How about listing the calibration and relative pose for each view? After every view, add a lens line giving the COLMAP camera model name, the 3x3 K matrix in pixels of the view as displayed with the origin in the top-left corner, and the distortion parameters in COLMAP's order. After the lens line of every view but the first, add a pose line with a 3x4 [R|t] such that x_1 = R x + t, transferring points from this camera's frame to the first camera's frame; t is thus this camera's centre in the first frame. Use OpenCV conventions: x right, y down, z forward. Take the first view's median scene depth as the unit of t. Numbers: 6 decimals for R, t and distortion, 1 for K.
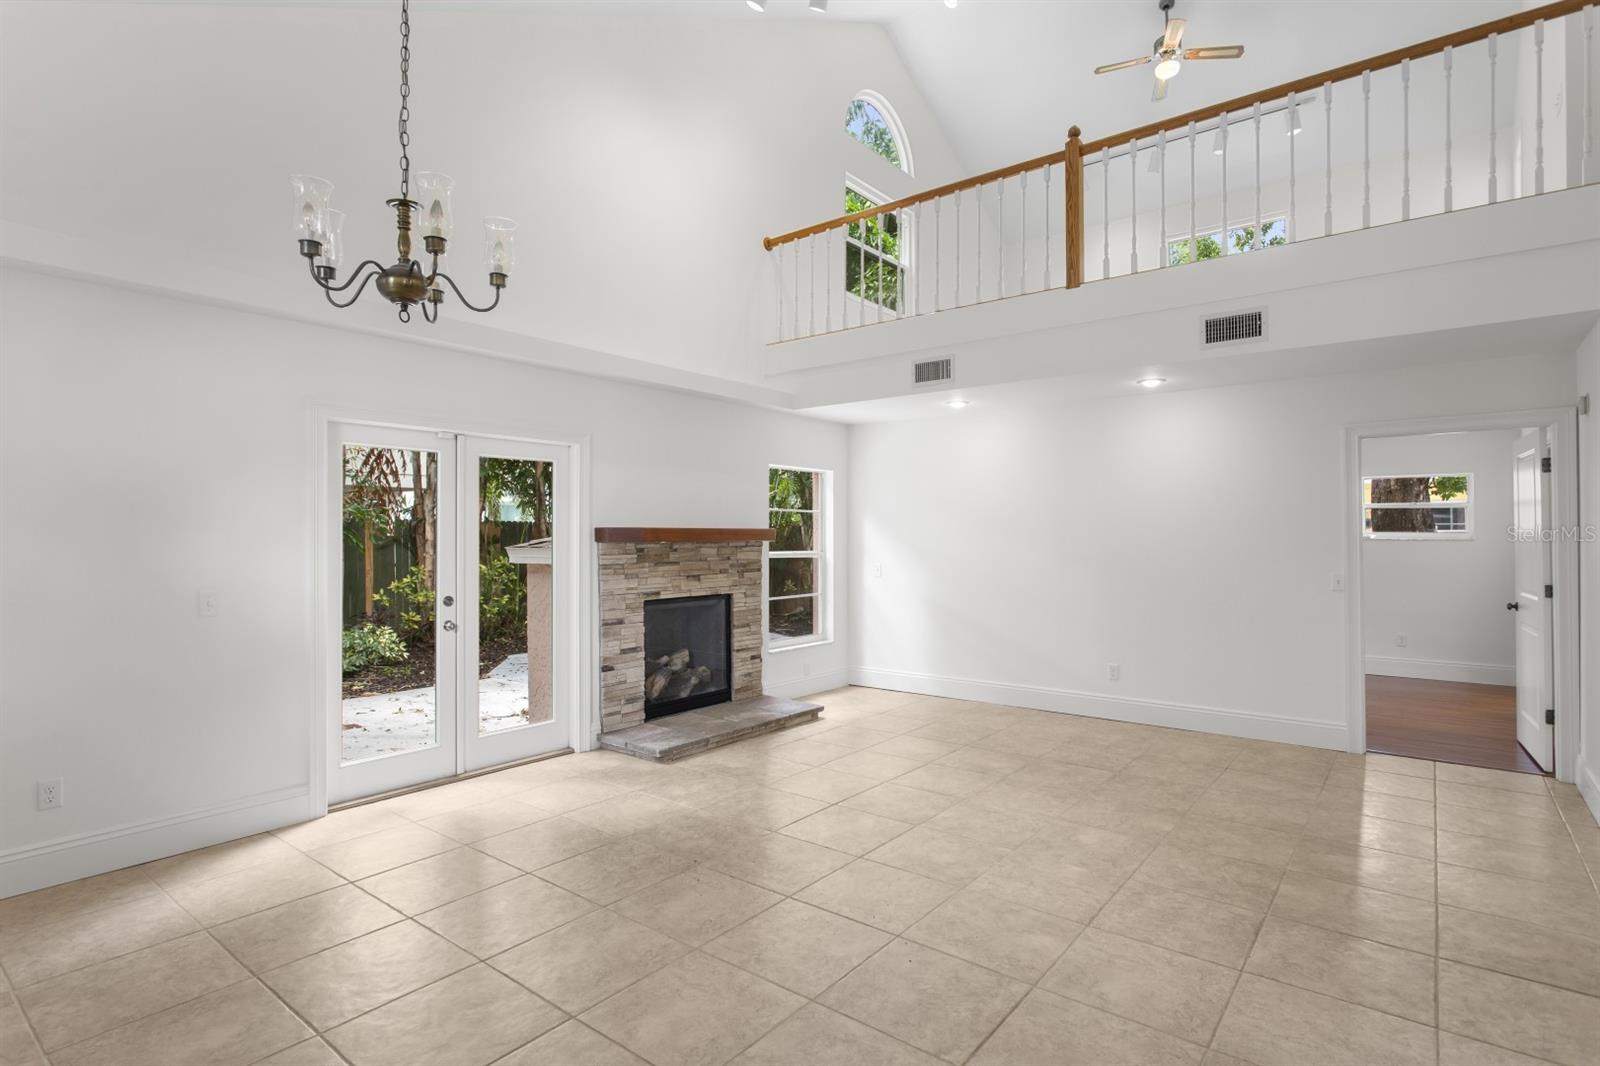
lens RADIAL K [[805.5, 0, 800.0], [0, 805.5, 533.0], [0, 0, 1]] dist [-0.005893, 0.002033]
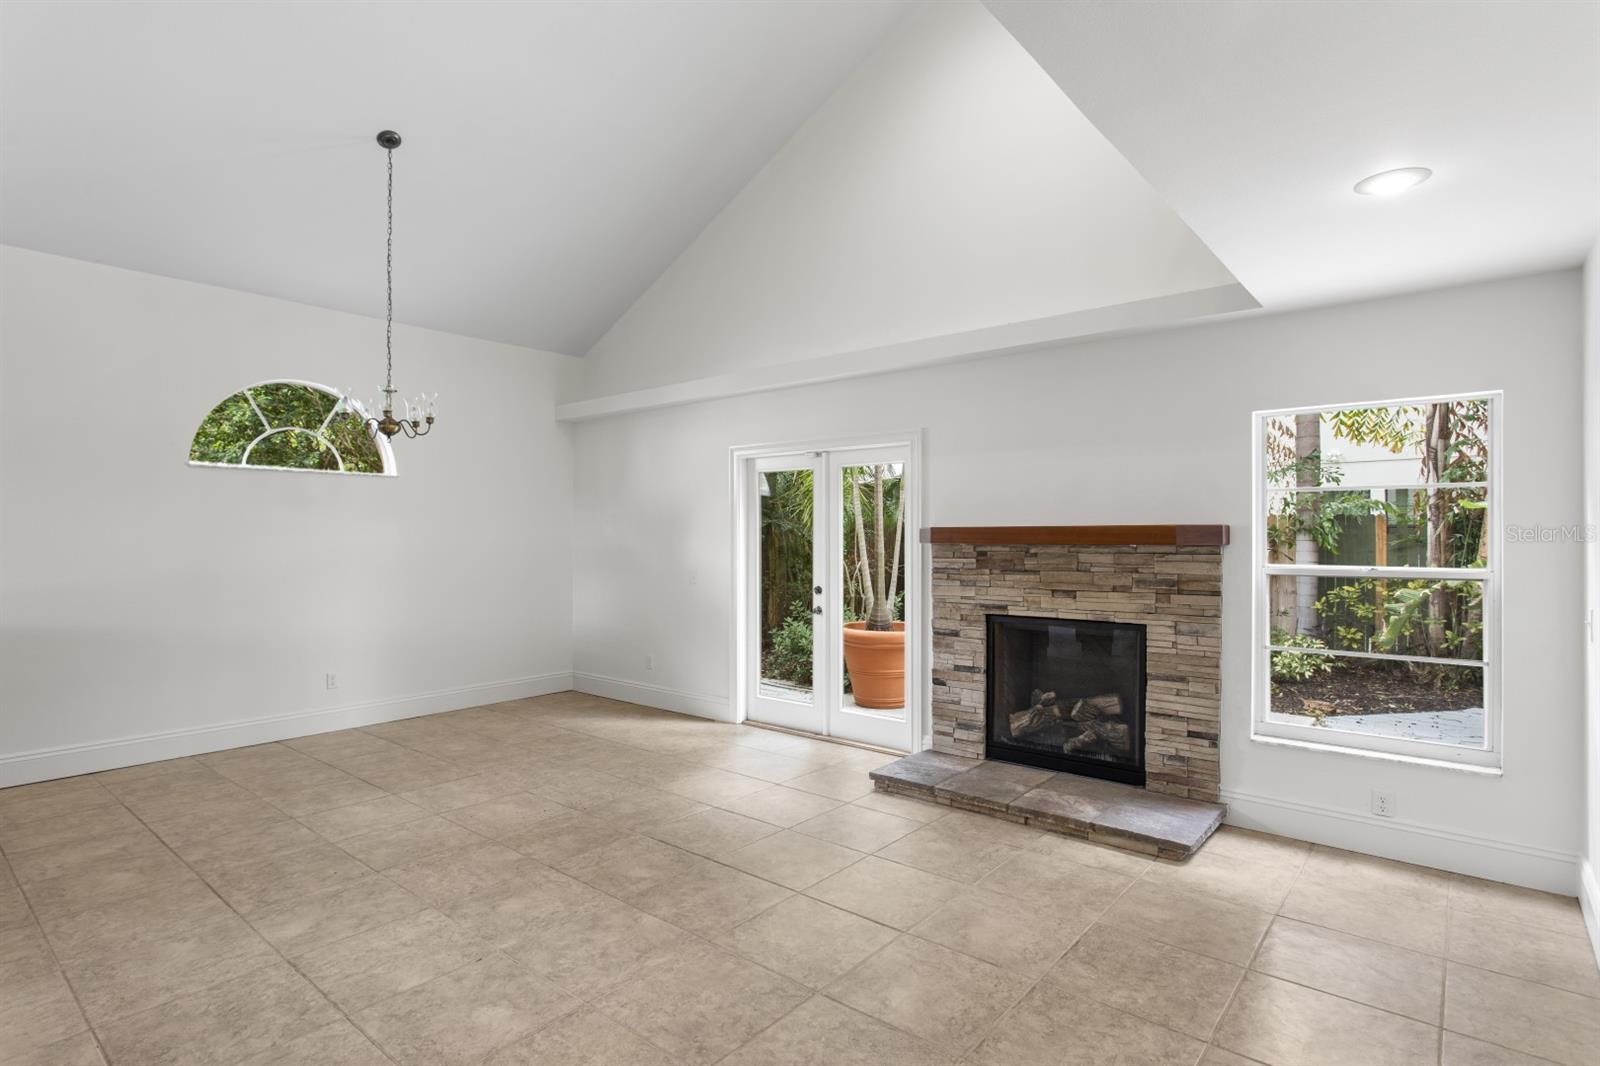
lens RADIAL K [[805.5, 0, 800.0], [0, 805.5, 533.0], [0, 0, 1]] dist [-0.005893, 0.002033]
pose [[-0.029551, -0.004309, -0.999554, 0.652882], [0.006377, 0.999970, -0.004499, 0.002283], [0.999543, -0.006507, -0.029522, 0.835999]]
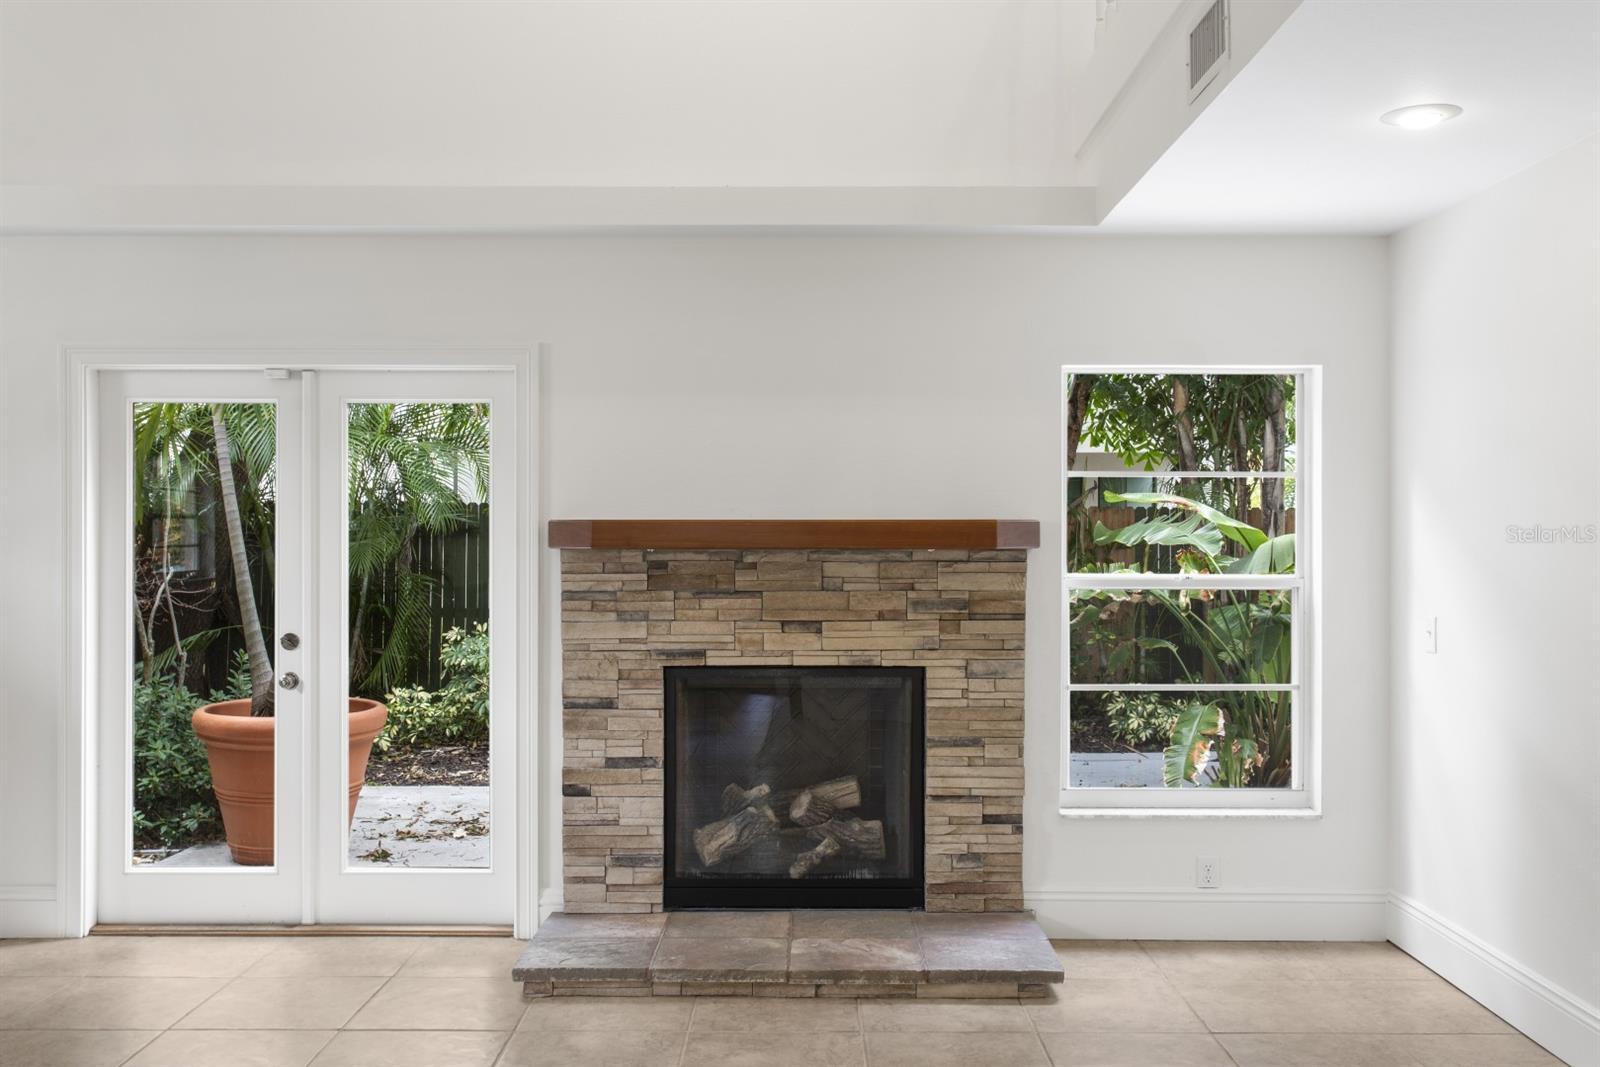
lens RADIAL K [[1374.0, 0, 800.0], [0, 1374.0, 533.5], [0, 0, 1]] dist [-0.001679, 0.011469]
pose [[0.611316, -0.003881, -0.791377, 0.532884], [0.003727, 0.999991, -0.002025, 0.003790], [0.791378, -0.001712, 0.611325, 0.548651]]
